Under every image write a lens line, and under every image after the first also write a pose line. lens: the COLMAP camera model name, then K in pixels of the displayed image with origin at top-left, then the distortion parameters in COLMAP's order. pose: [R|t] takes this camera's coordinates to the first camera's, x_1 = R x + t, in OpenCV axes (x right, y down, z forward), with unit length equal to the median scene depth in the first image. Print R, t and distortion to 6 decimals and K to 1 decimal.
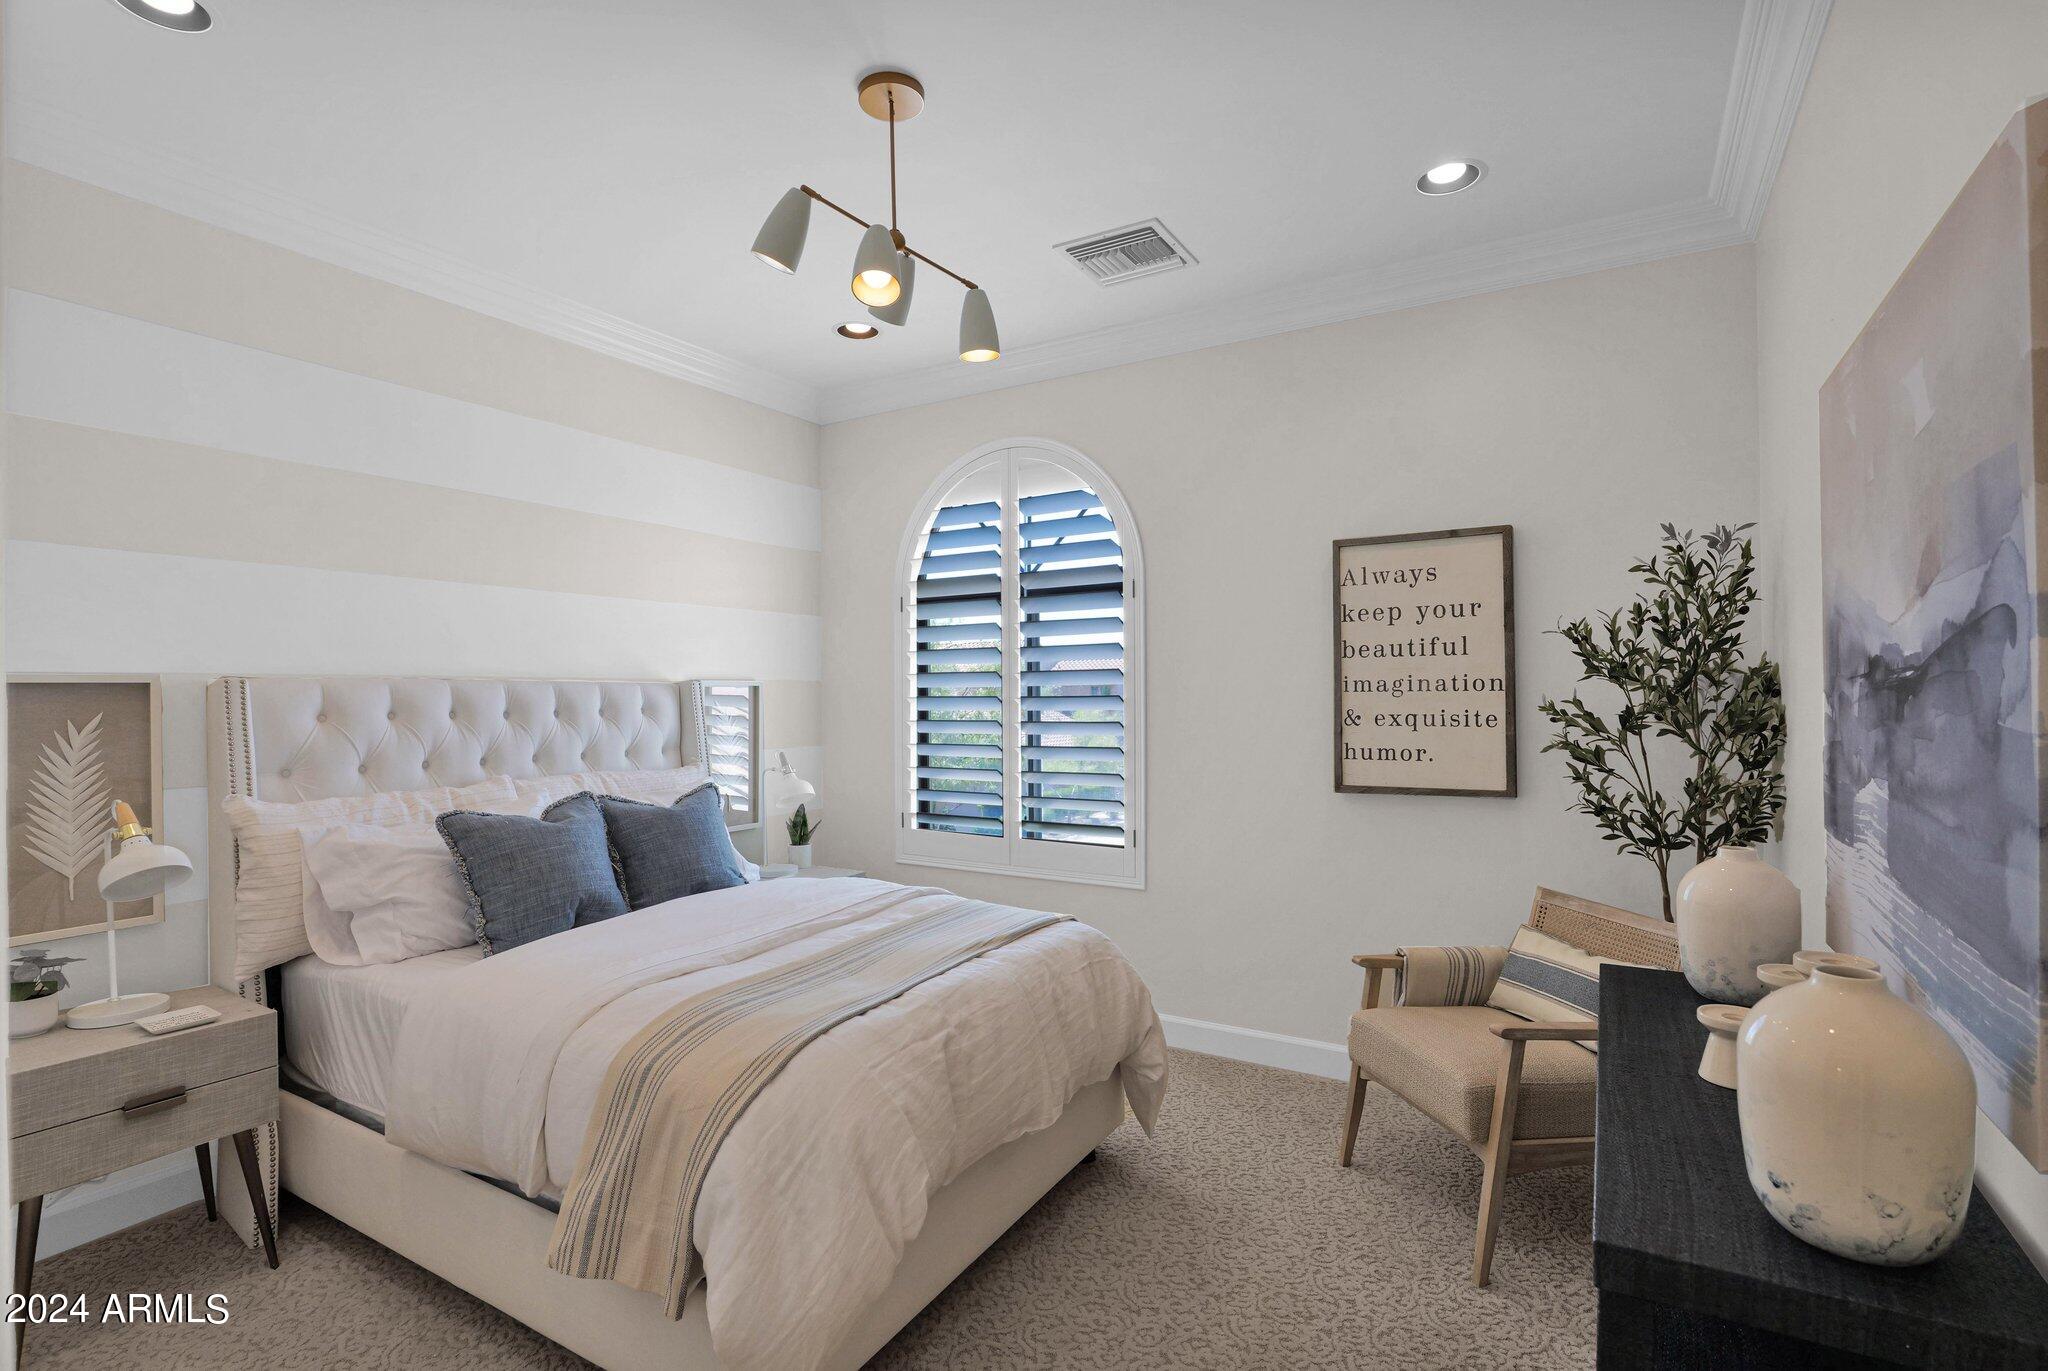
lens RADIAL K [[966.9, 0, 1028.8], [0, 966.9, 694.0], [0, 0, 1]] dist [-0.026465, 0.005777]
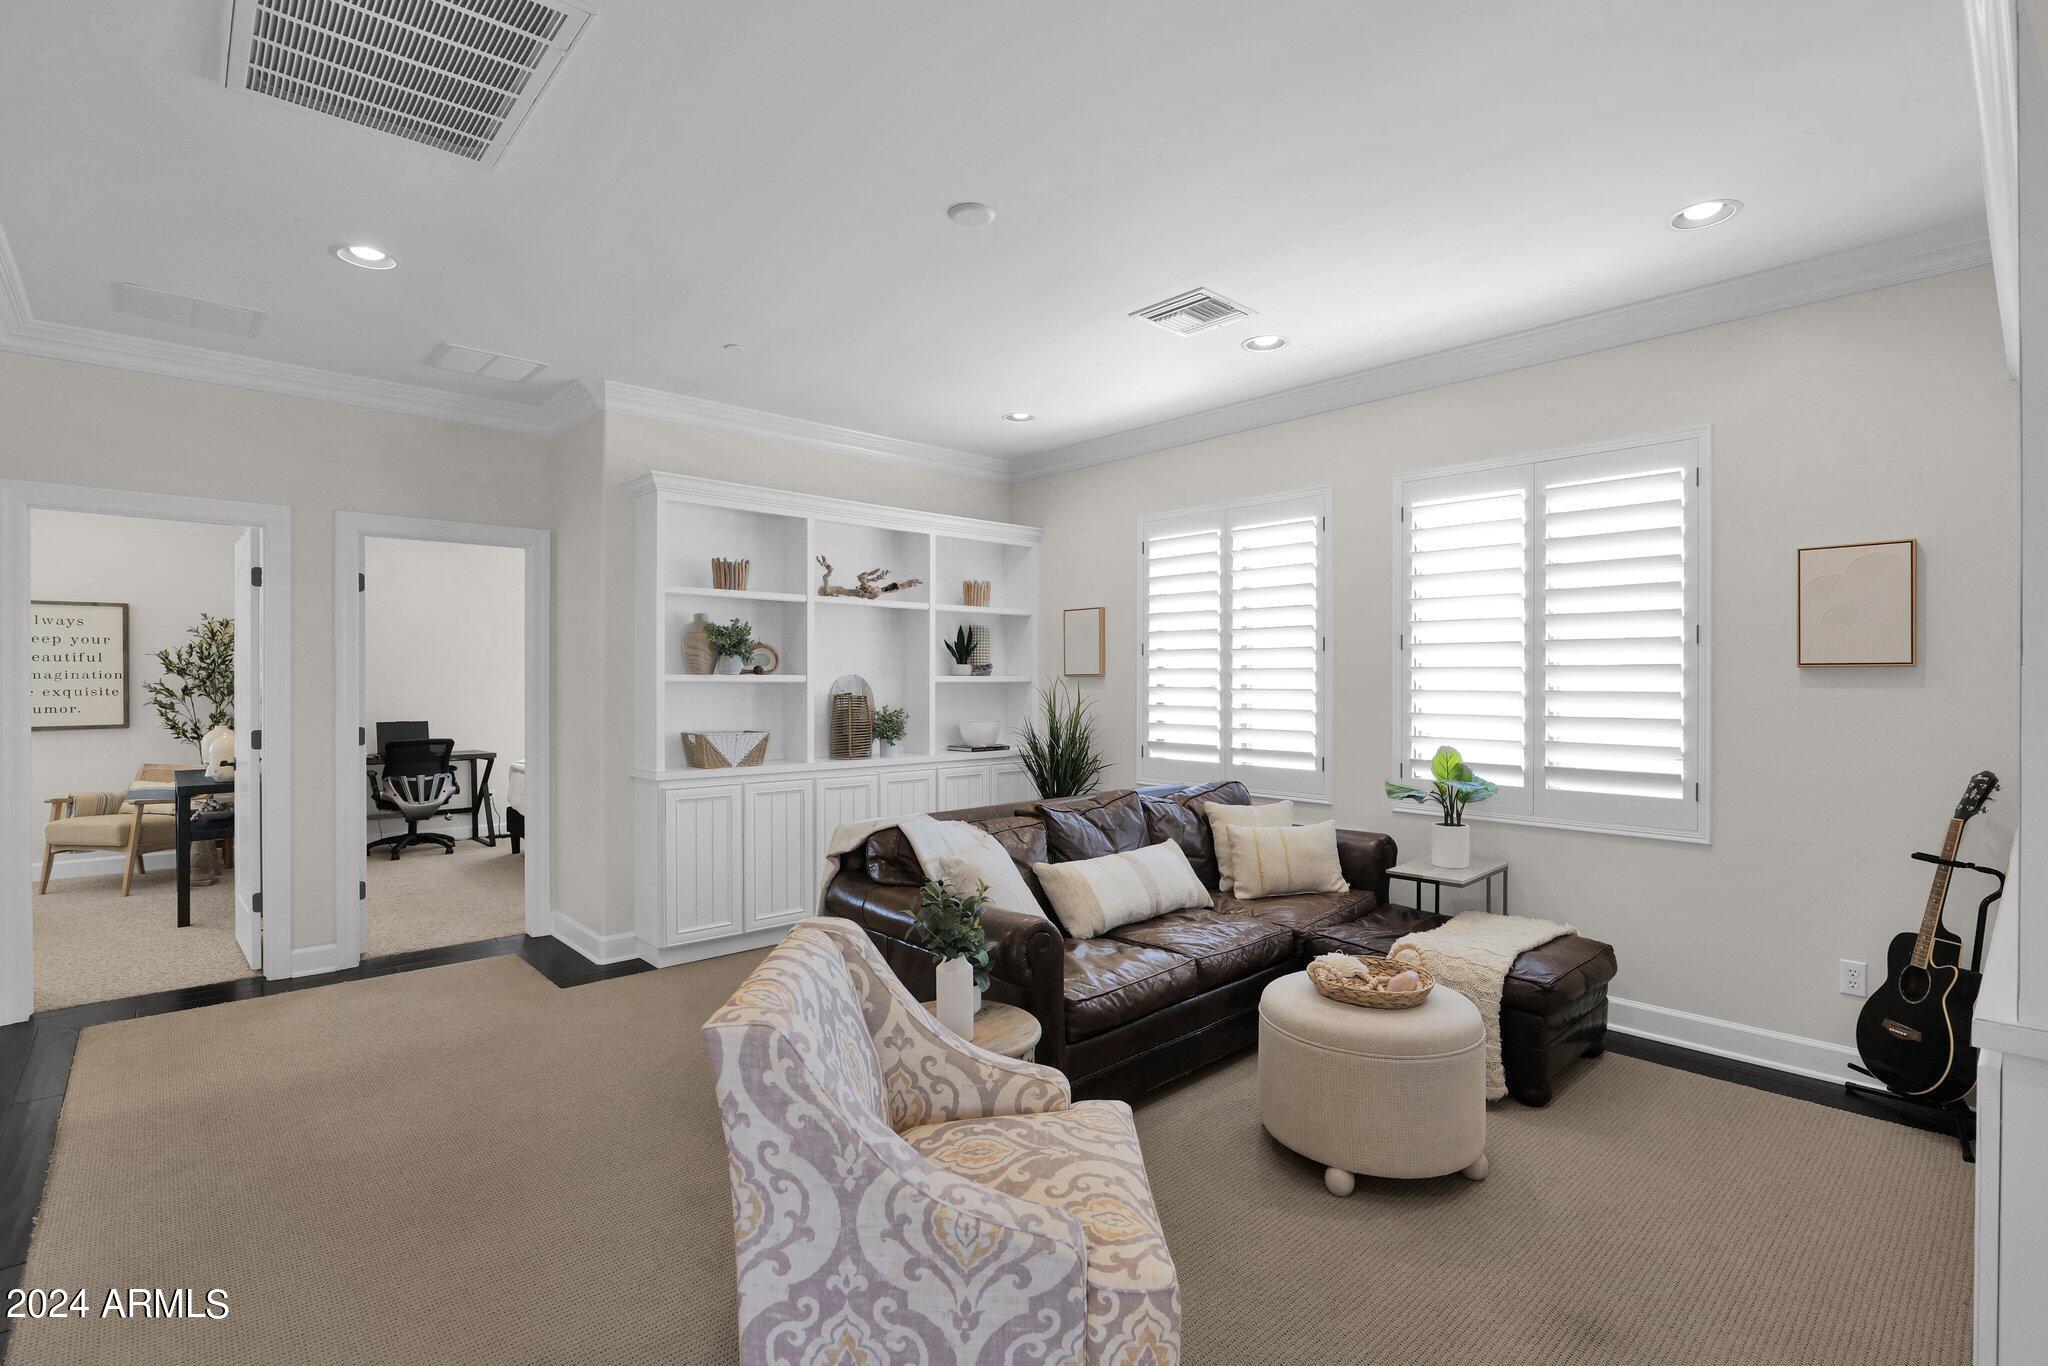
lens RADIAL K [[966.9, 0, 1020.3], [0, 966.9, 671.7], [0, 0, 1]] dist [-0.026465, 0.005777]
pose [[0.289601, 0.011296, 0.957081, -1.099575], [-0.003817, 0.999936, -0.010647, -0.004580], [-0.957140, -0.000570, 0.289626, -1.774293]]
